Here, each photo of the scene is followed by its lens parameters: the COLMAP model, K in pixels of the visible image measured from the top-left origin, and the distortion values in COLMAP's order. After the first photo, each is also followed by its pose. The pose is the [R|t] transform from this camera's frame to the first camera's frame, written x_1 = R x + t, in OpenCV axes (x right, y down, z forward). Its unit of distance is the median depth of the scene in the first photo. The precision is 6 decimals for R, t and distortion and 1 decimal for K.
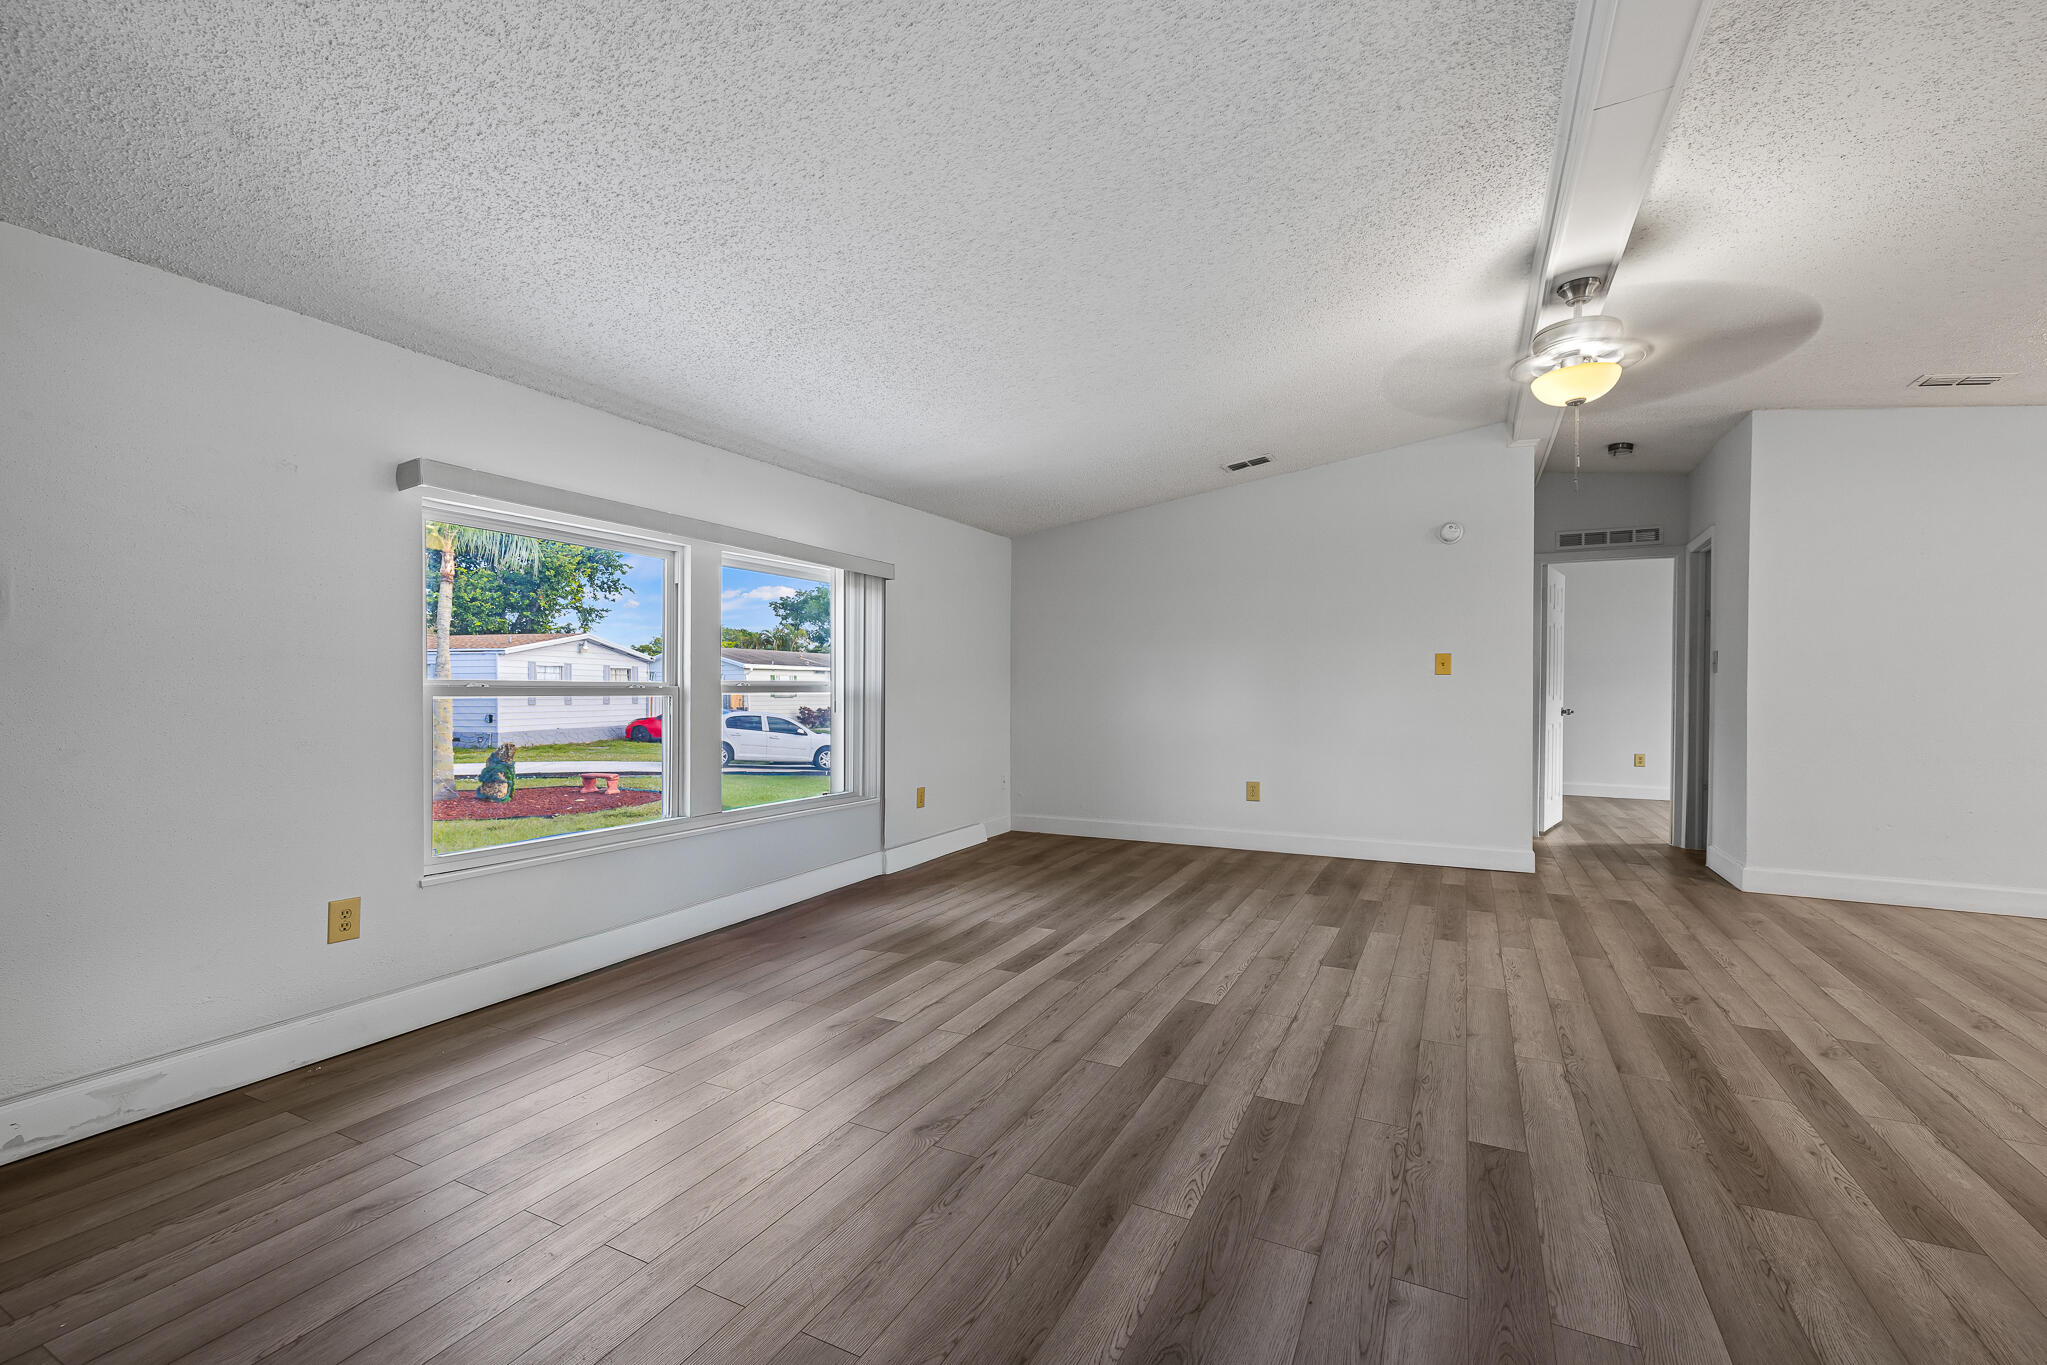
lens RADIAL K [[861.2, 0, 1001.0], [0, 861.2, 698.2], [0, 0, 1]] dist [0.000592, 0.000439]
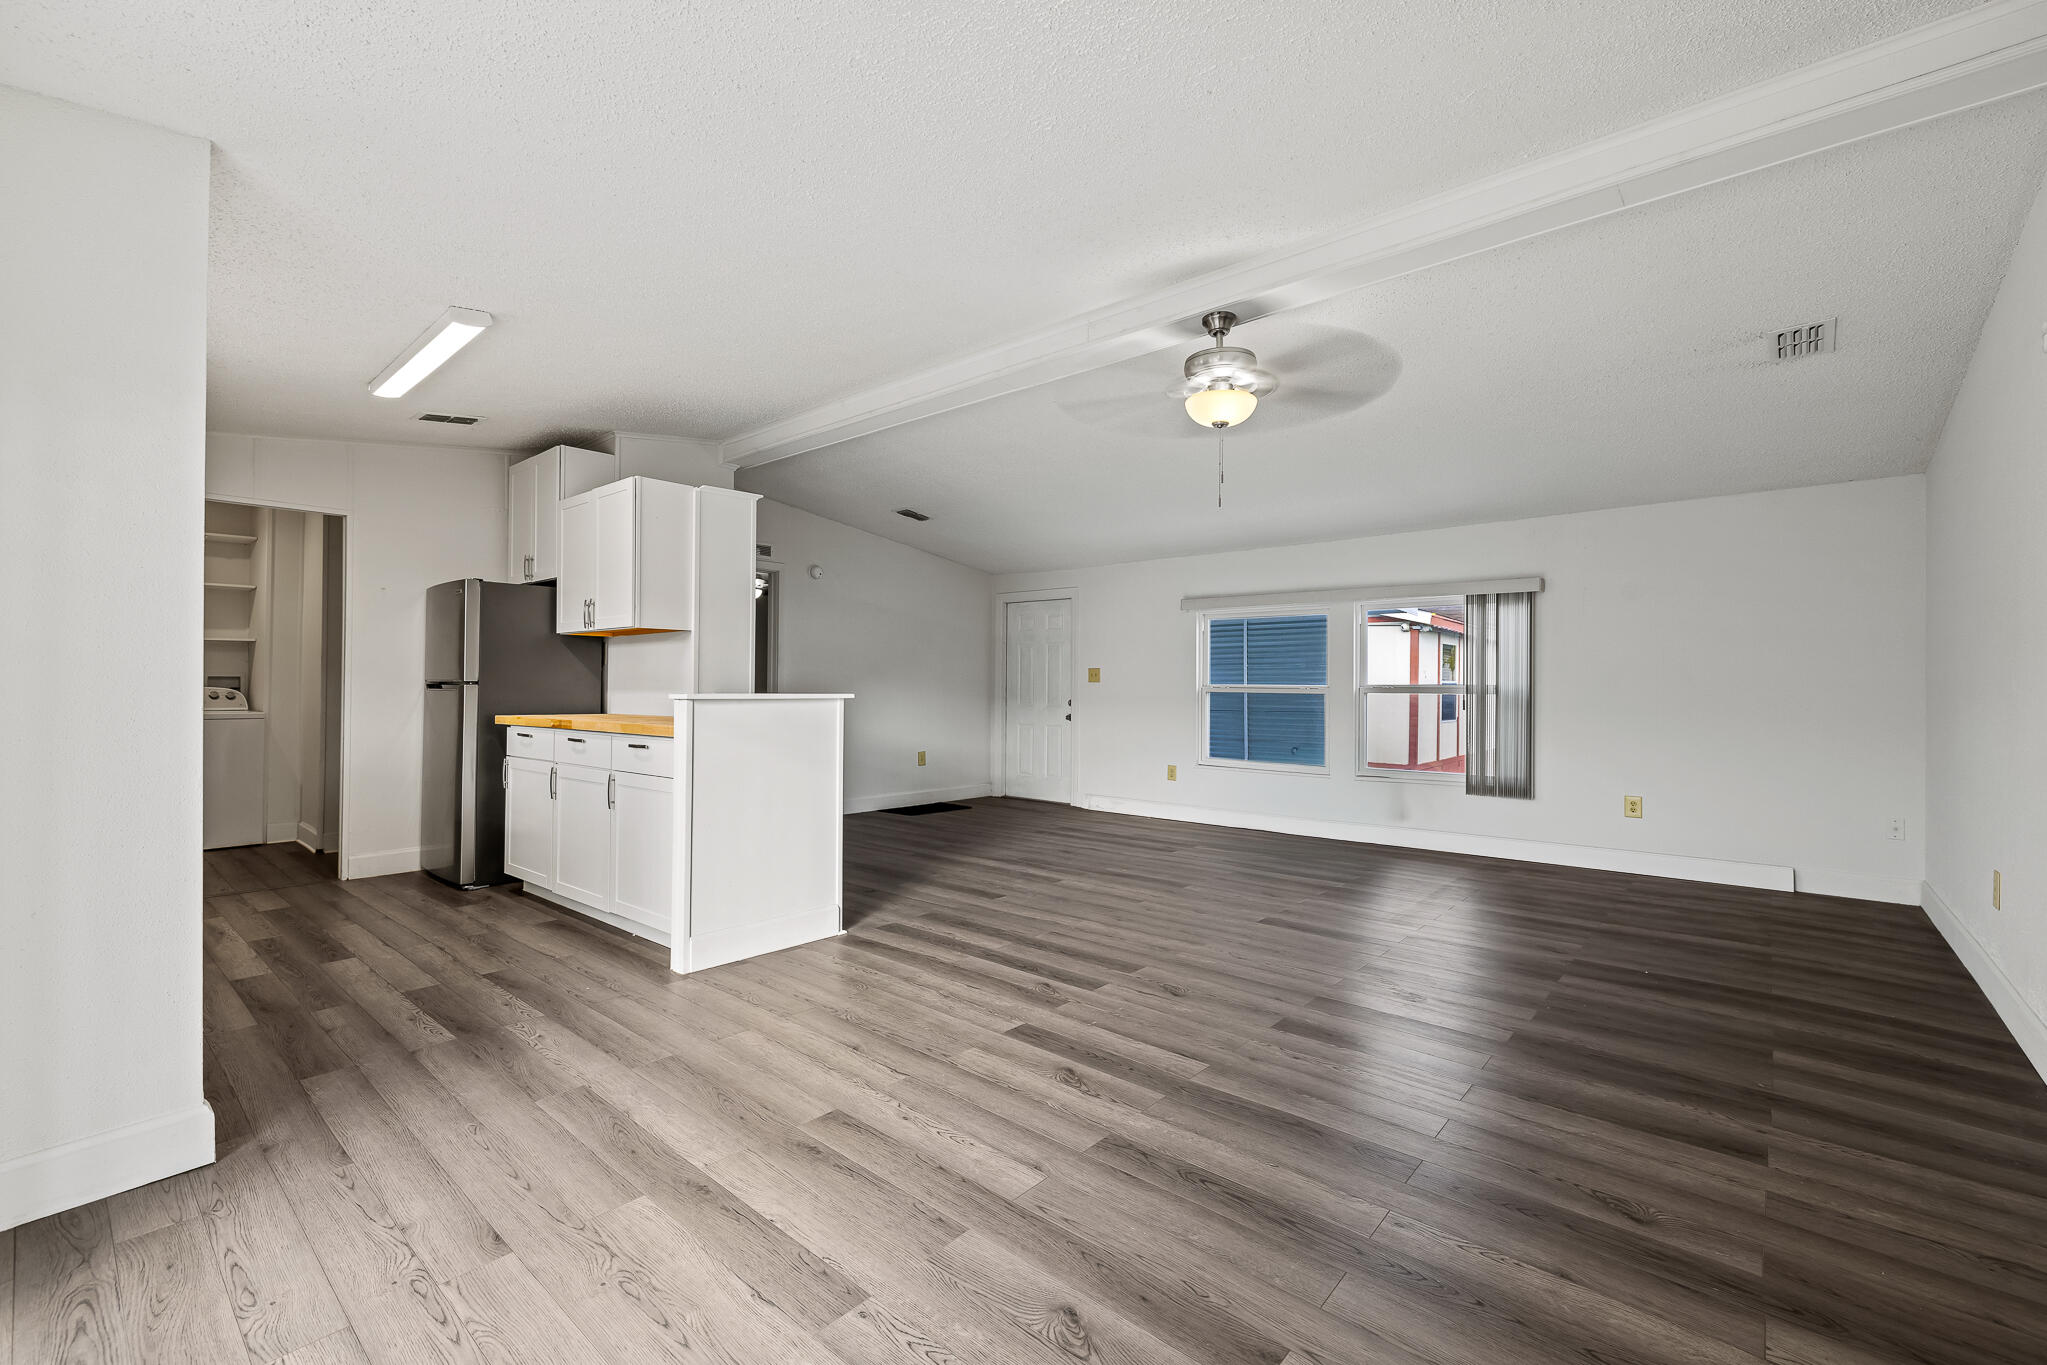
lens RADIAL K [[861.2, 0, 1028.0], [0, 861.2, 679.0], [0, 0, 1]] dist [0.000592, 0.000439]
pose [[-0.220717, -0.010196, -0.975285, 1.652354], [-0.014606, 0.999868, -0.007147, -0.012319], [0.975228, 0.012668, -0.220837, 0.944862]]
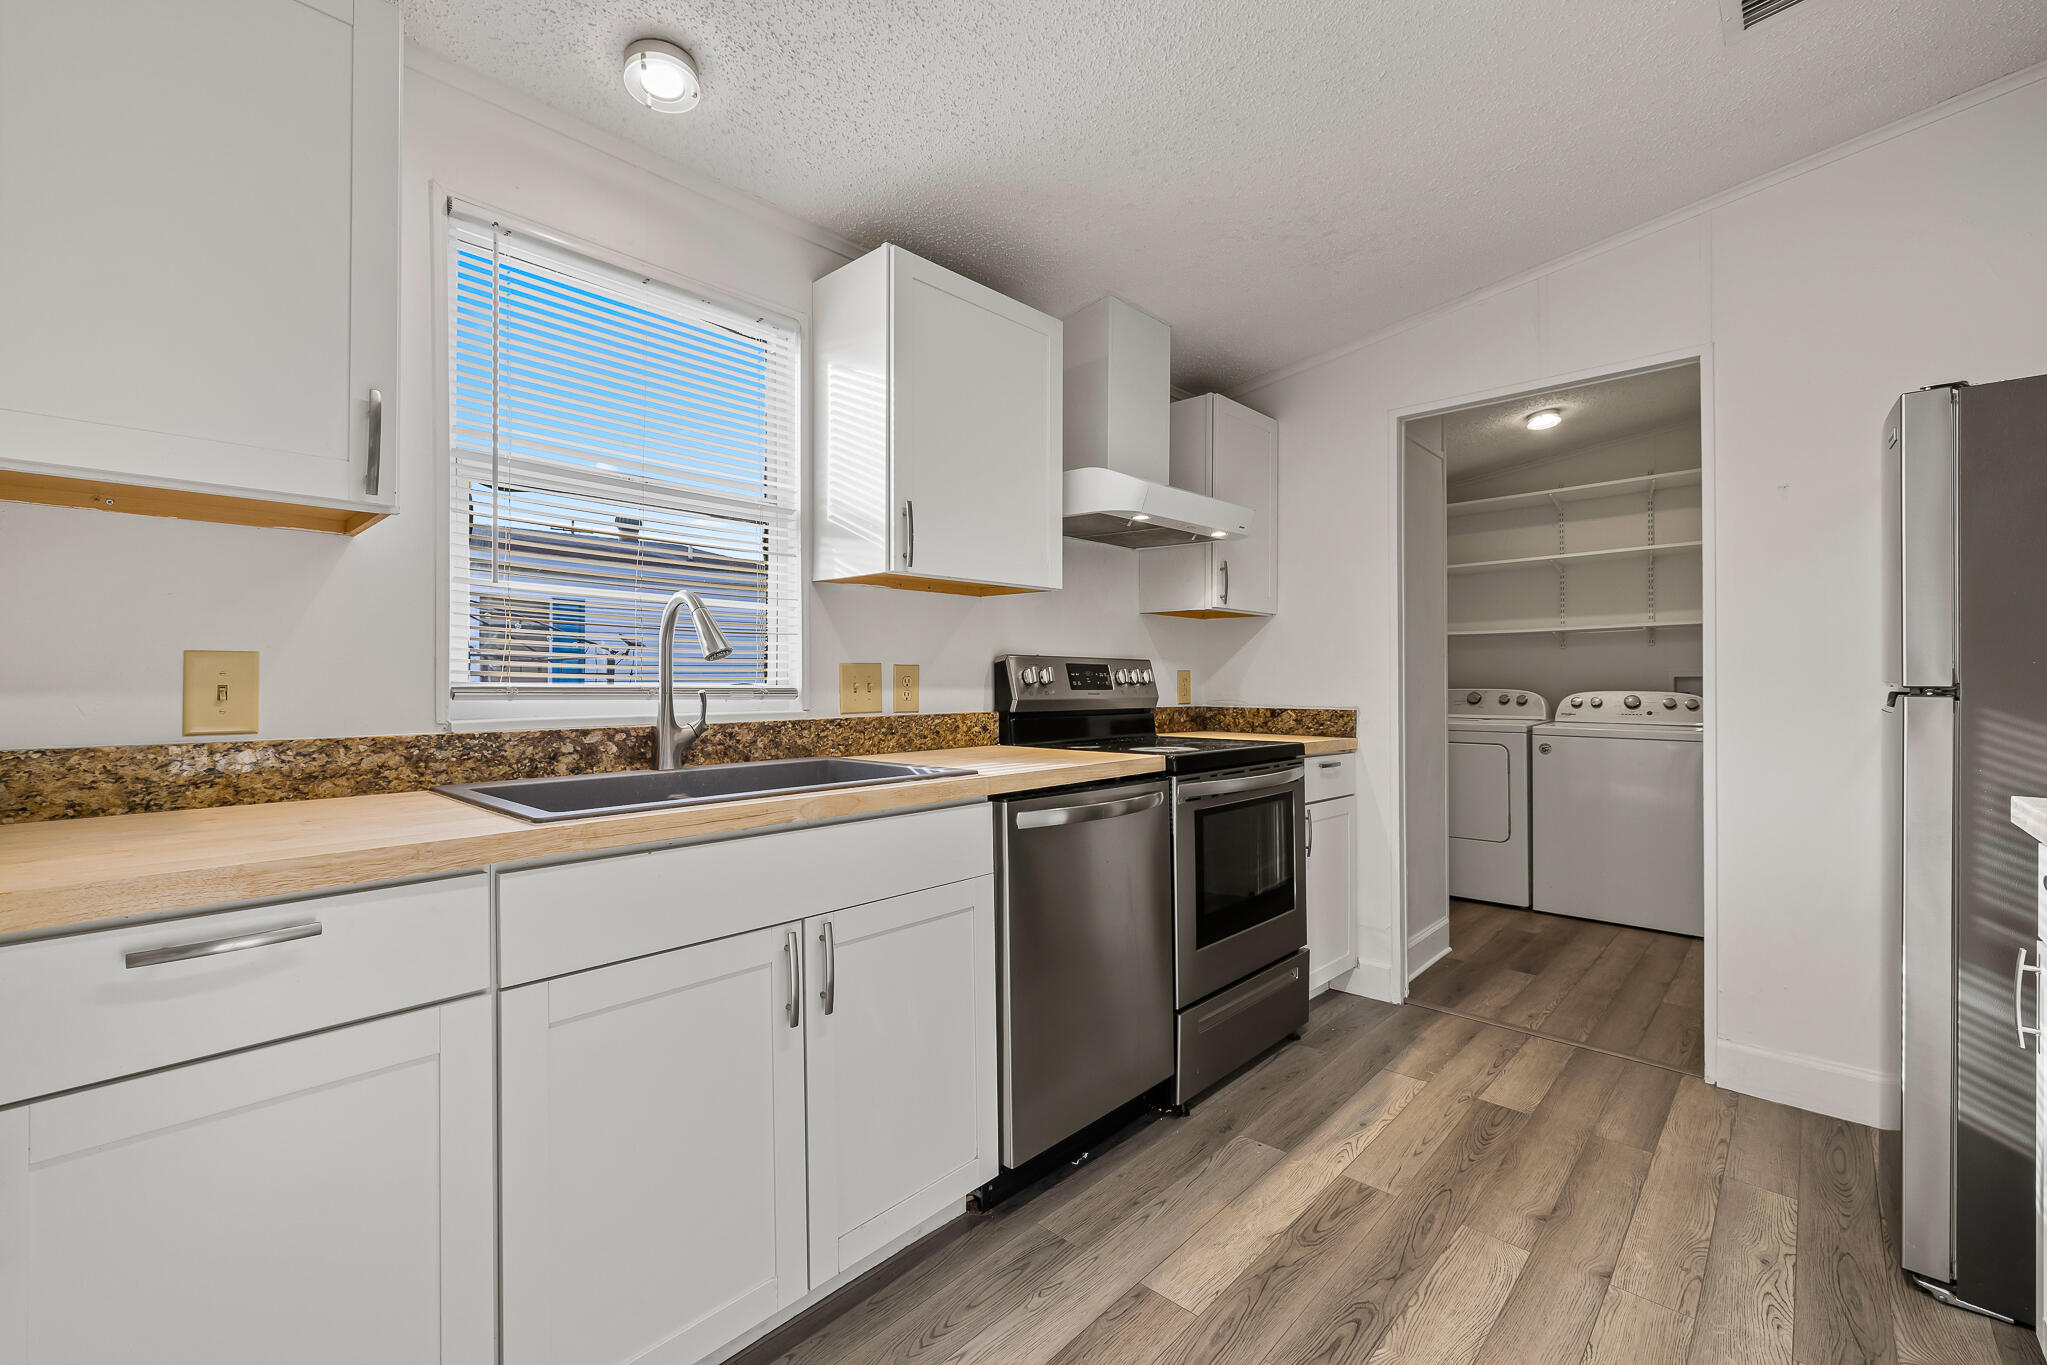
lens RADIAL K [[861.2, 0, 1009.8], [0, 861.2, 677.1], [0, 0, 1]] dist [0.000592, 0.000439]
pose [[-0.964681, -0.001946, 0.263414, 0.871010], [-0.000292, 0.999980, 0.006320, -0.014286], [-0.263421, 0.006020, -0.964662, 0.365292]]
